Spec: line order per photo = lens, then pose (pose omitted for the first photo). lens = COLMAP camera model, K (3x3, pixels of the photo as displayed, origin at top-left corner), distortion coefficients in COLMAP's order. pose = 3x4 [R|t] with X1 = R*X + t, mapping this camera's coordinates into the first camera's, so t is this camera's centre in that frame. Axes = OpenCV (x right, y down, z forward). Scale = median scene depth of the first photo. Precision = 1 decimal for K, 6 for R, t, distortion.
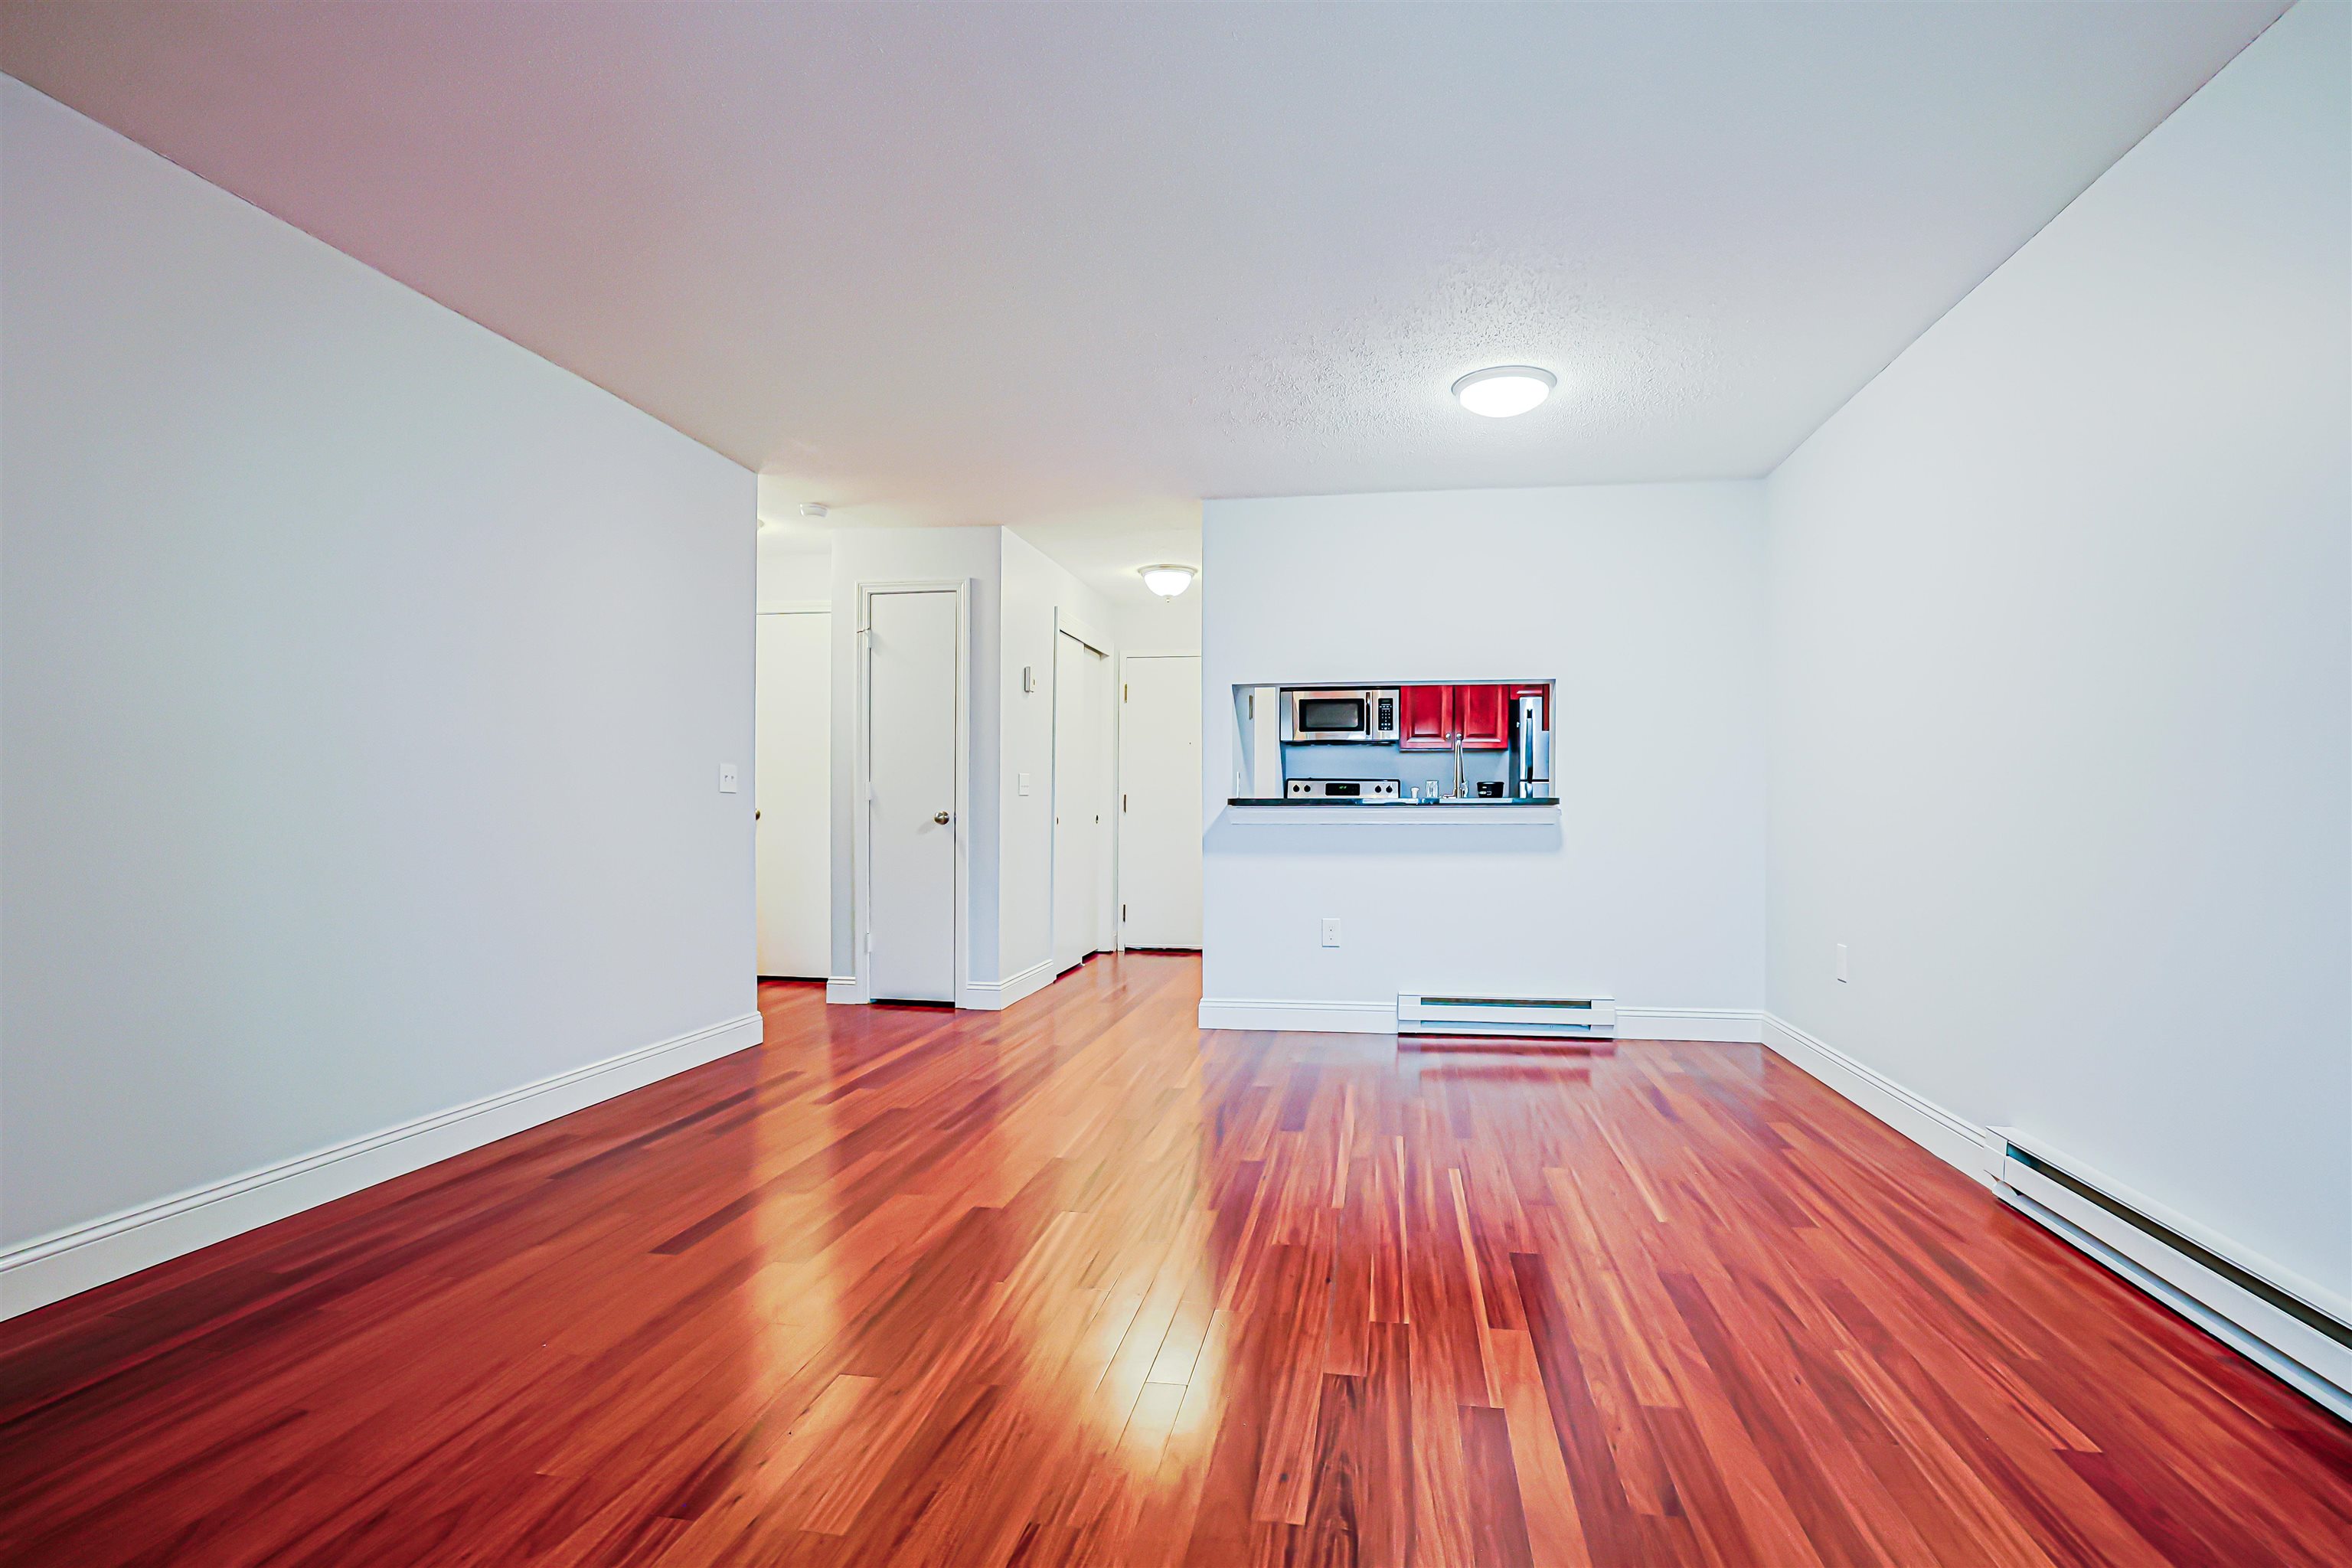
lens RADIAL K [[1103.1, 0, 1275.0], [0, 1103.1, 789.7], [0, 0, 1]] dist [-0.053468, 0.020777]
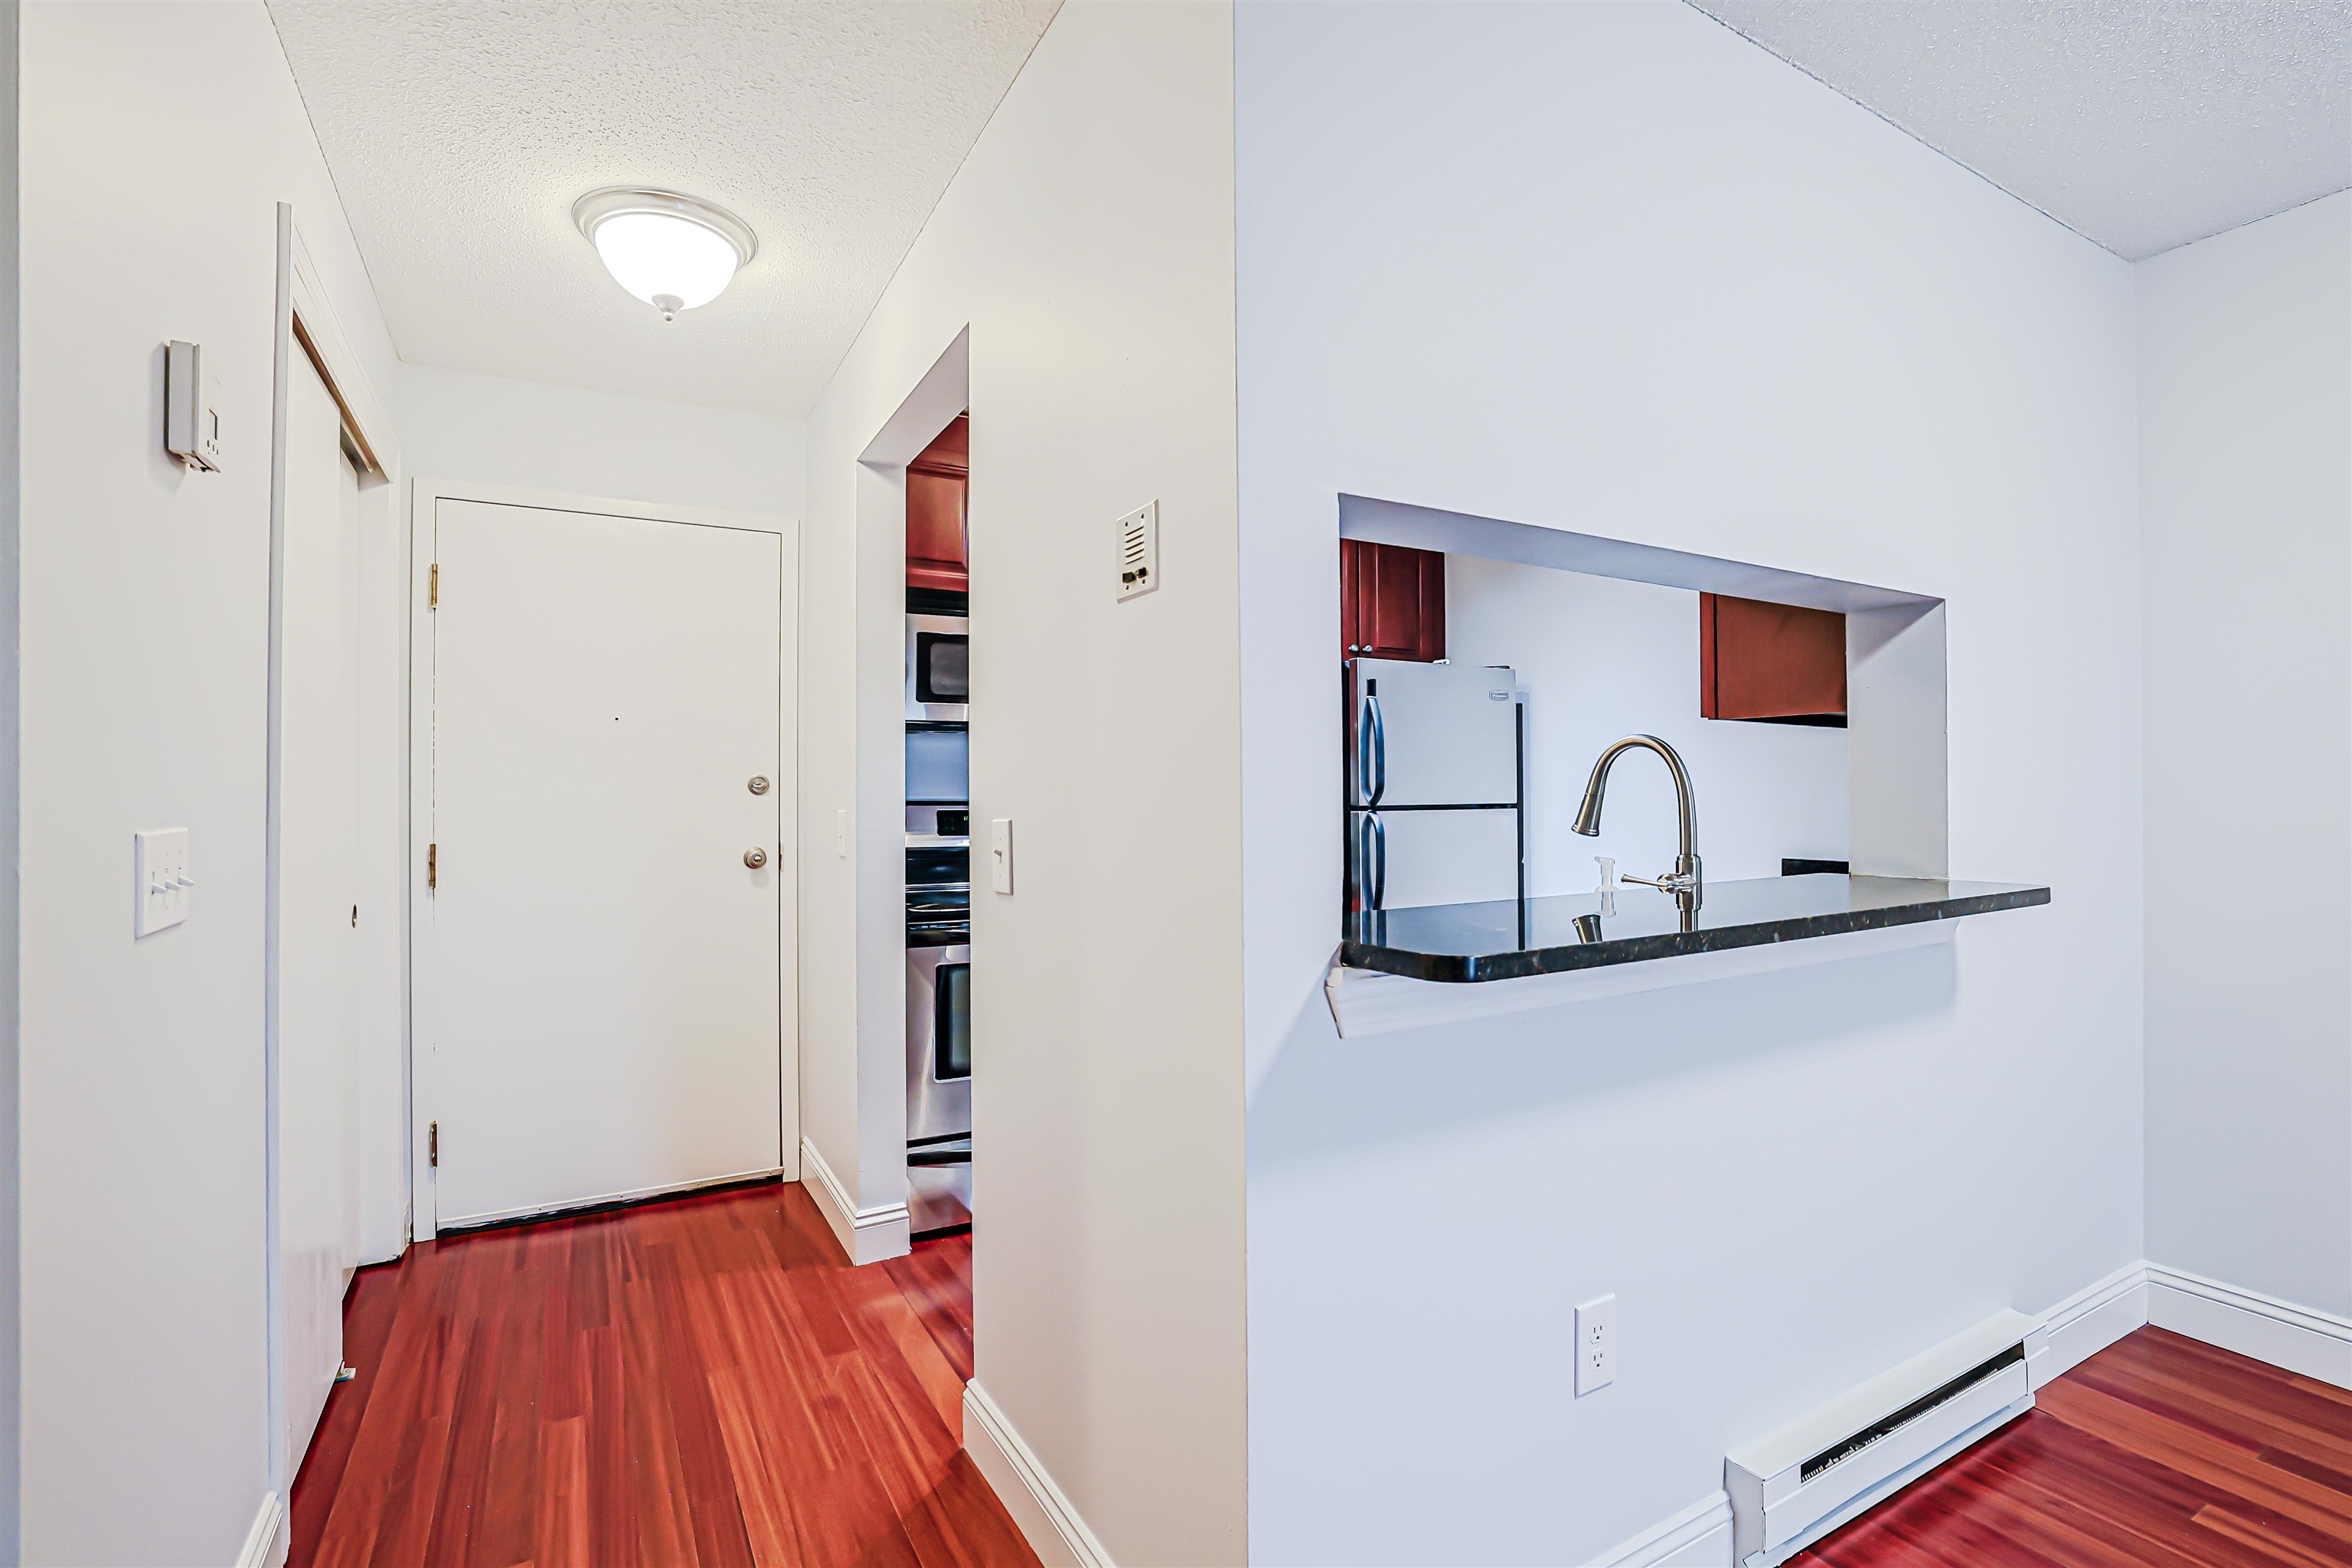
lens RADIAL K [[1058.9, 0, 1176.0], [0, 1058.9, 784.0], [0, 0, 1]] dist [-0.050047, 0.017405]
pose [[0.810002, 0.001233, 0.586426, -0.201780], [-0.003609, 0.999989, 0.002883, -0.027448], [-0.586416, -0.004452, 0.809998, 0.789589]]
